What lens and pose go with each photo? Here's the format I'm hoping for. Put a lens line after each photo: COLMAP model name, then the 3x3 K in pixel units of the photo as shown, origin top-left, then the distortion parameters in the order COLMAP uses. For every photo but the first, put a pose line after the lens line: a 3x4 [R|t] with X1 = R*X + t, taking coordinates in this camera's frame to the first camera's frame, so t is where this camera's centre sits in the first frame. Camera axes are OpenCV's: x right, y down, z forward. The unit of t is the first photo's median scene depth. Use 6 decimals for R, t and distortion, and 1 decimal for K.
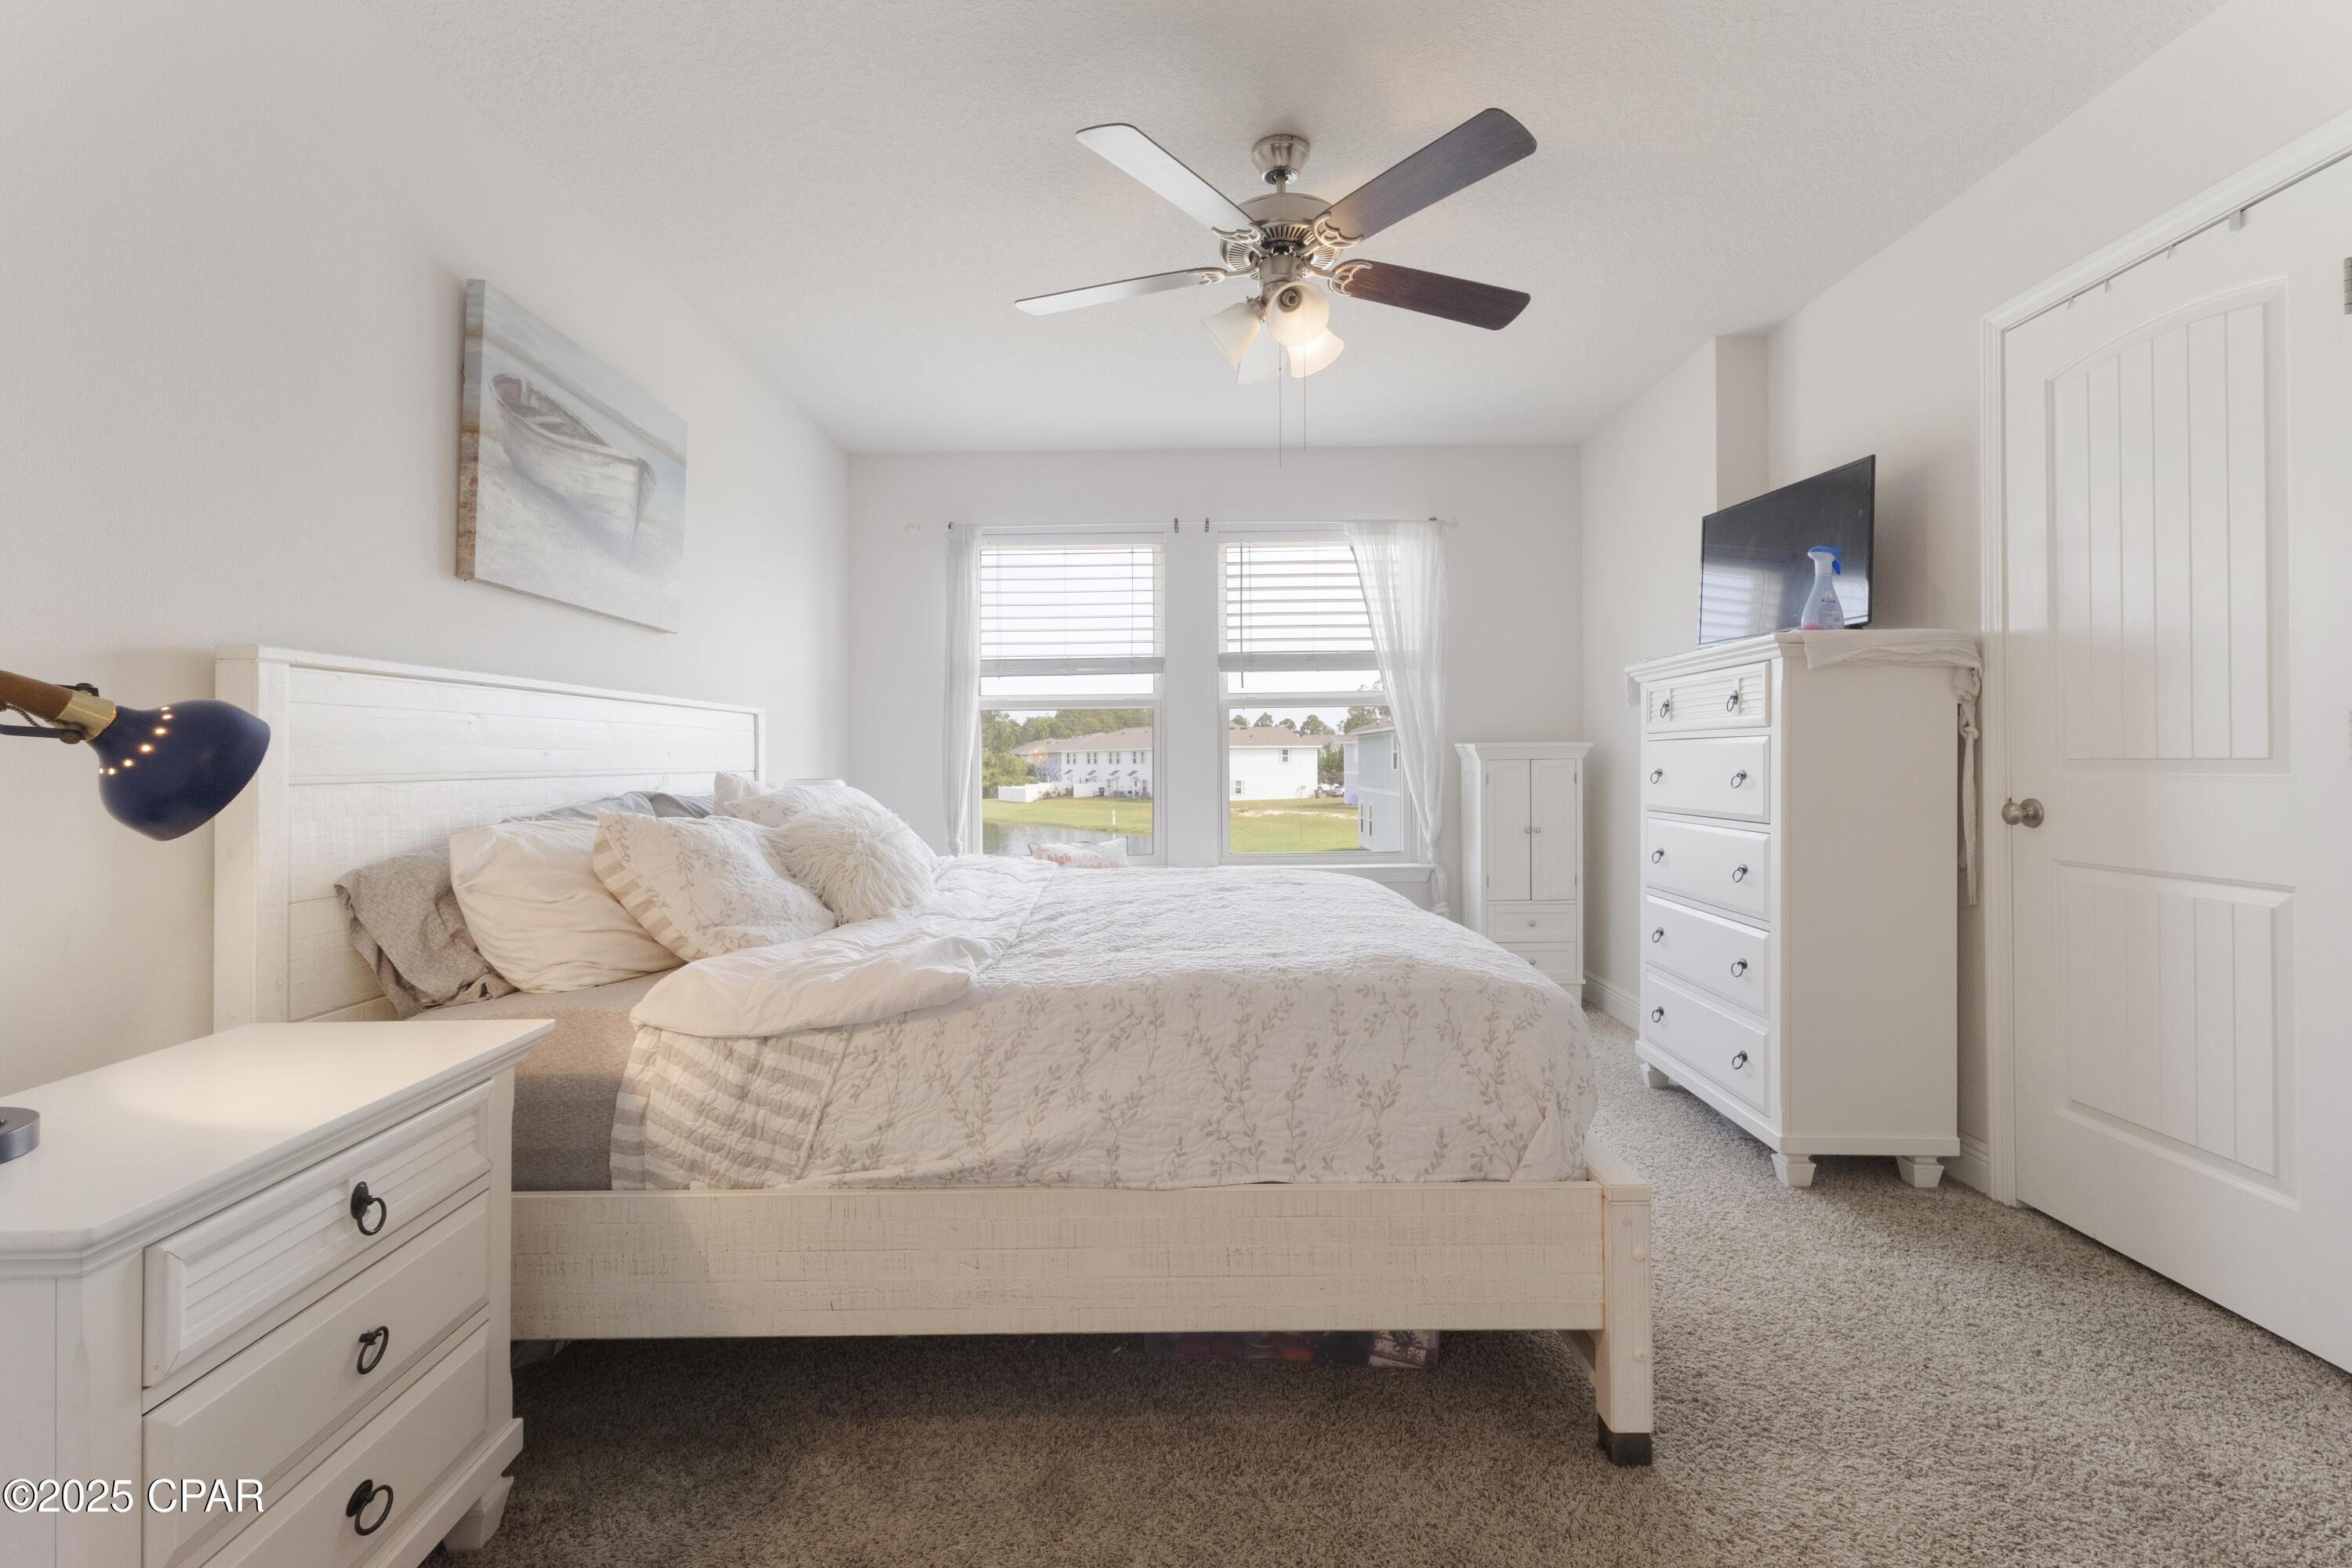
lens RADIAL K [[1089.7, 0, 1173.3], [0, 1089.7, 746.0], [0, 0, 1]] dist [-0.000138, -0.000237]
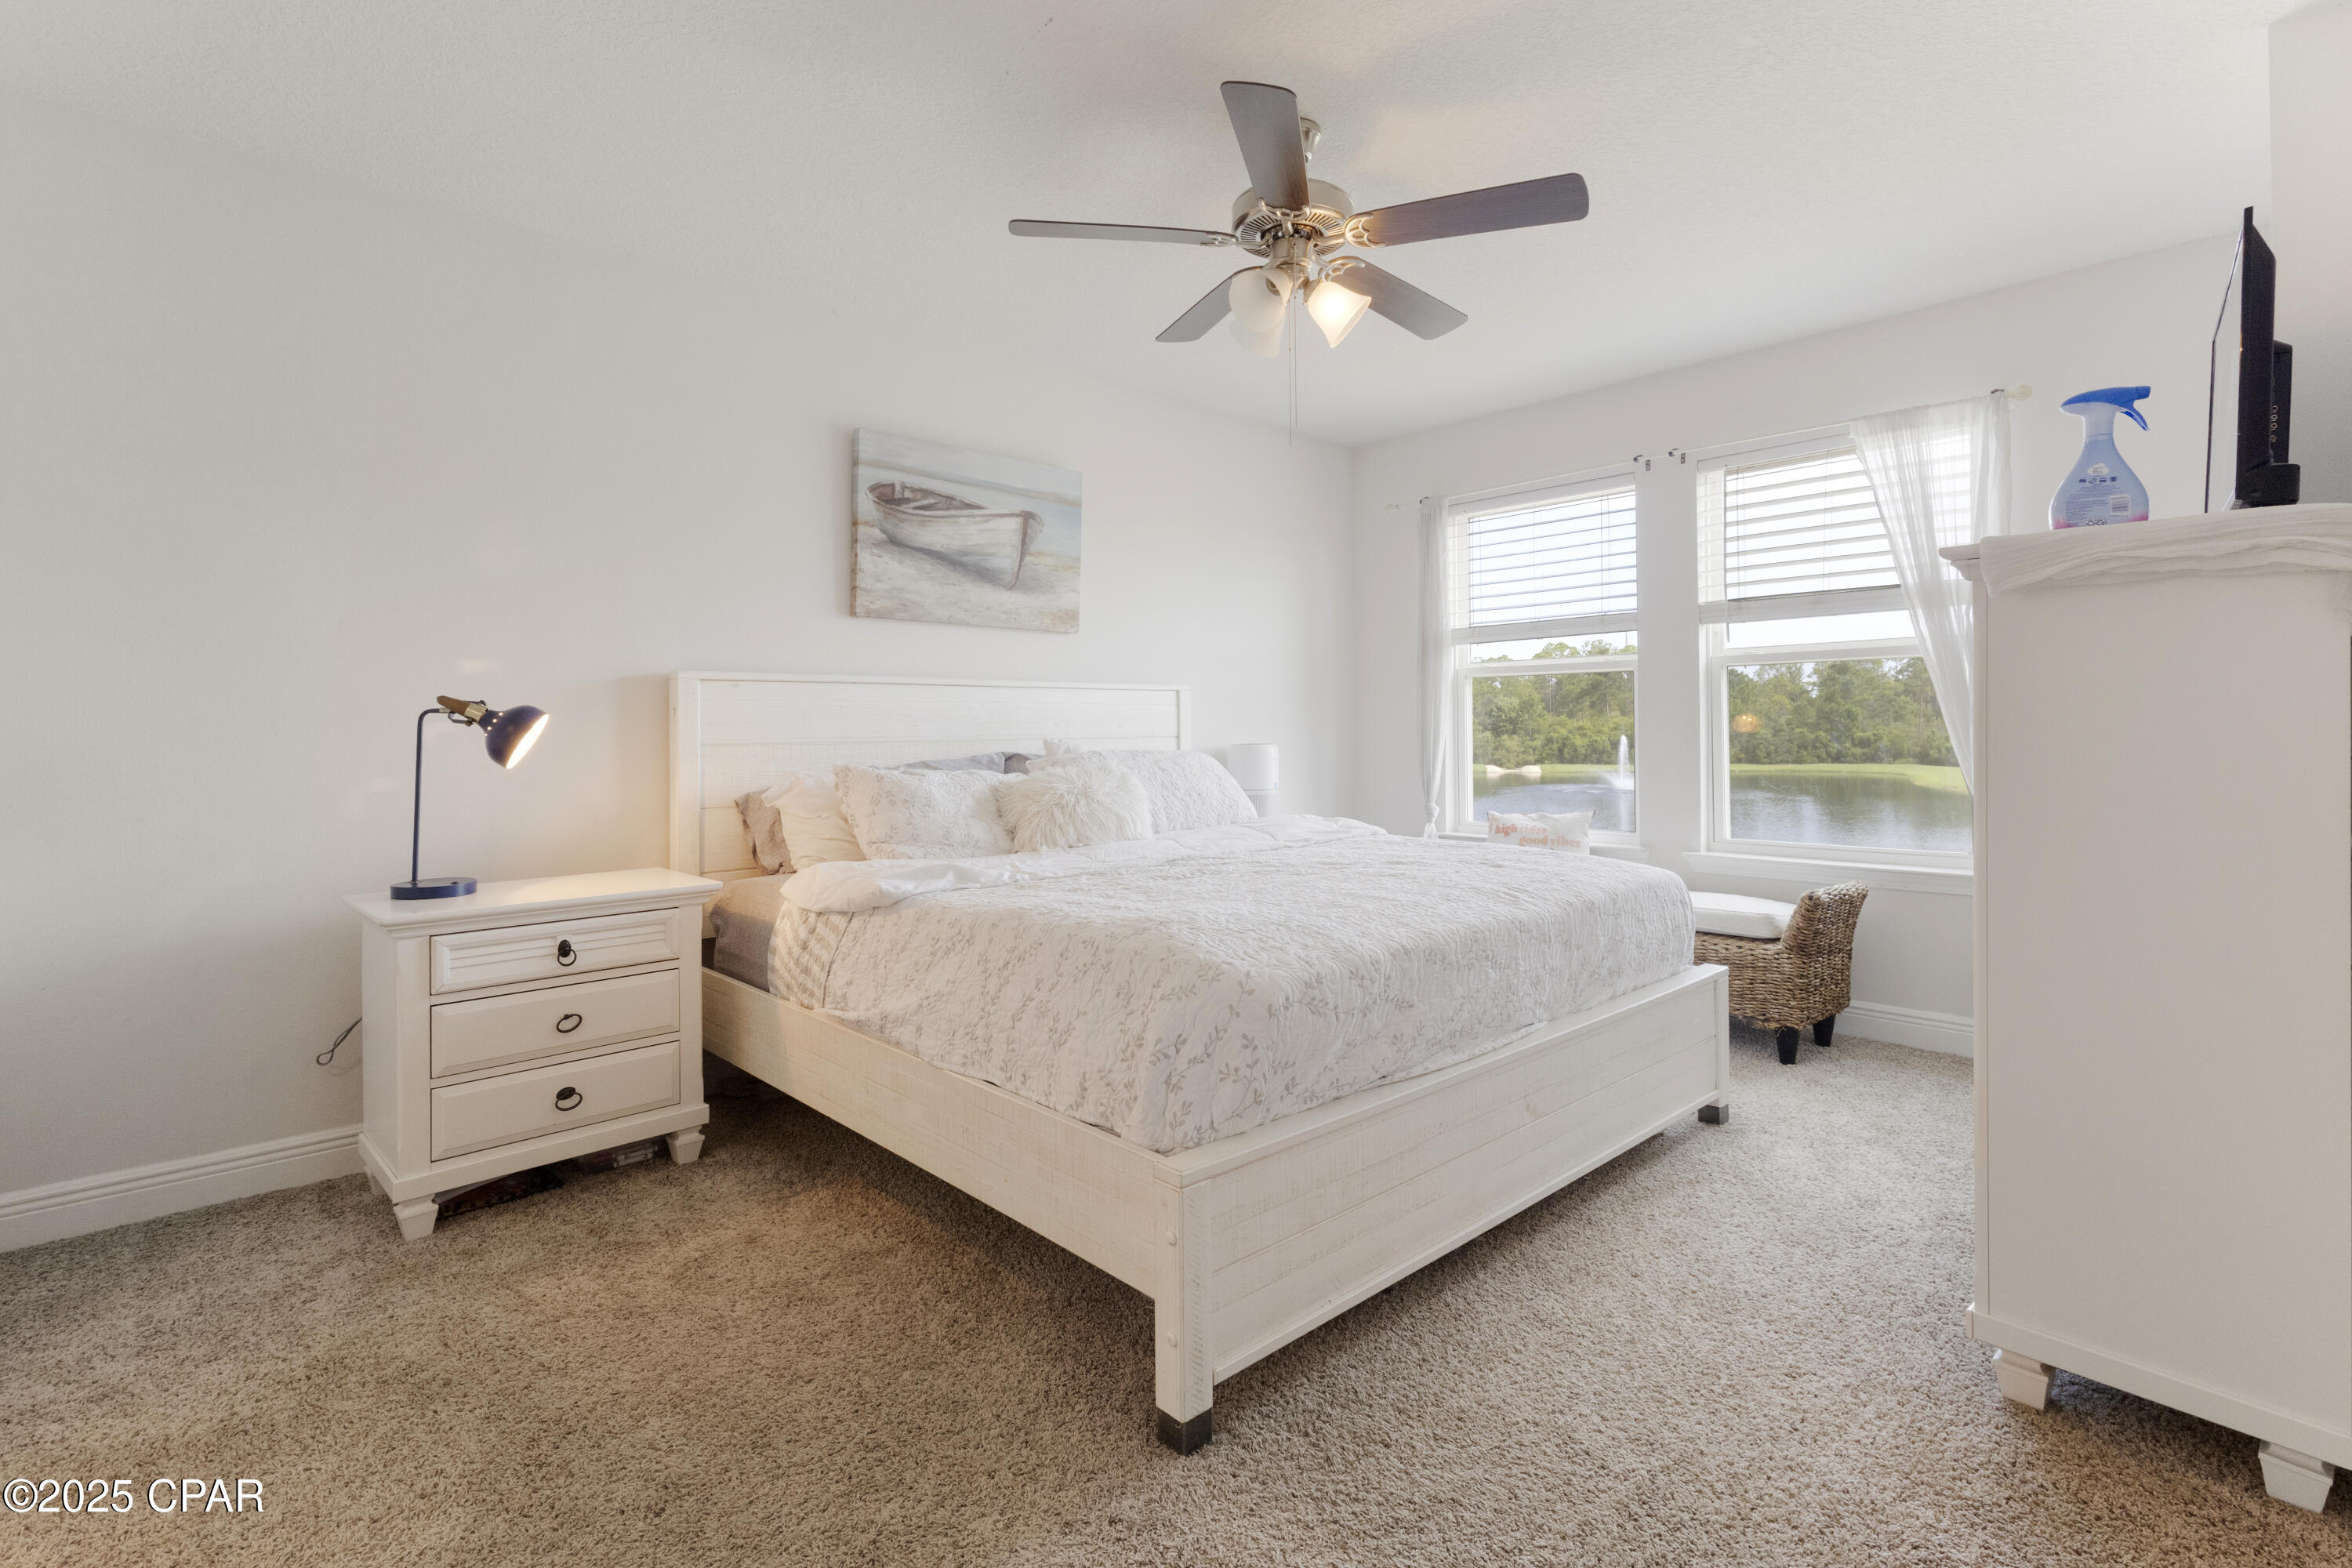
lens RADIAL K [[1107.1, 0, 1173.1], [0, 1107.1, 718.4], [0, 0, 1]] dist [-0.001595, -0.000165]
pose [[0.679608, -0.003391, -0.733568, 0.824119], [0.010184, 0.999937, 0.004813, -0.007314], [0.733505, -0.010741, 0.679599, 0.228071]]
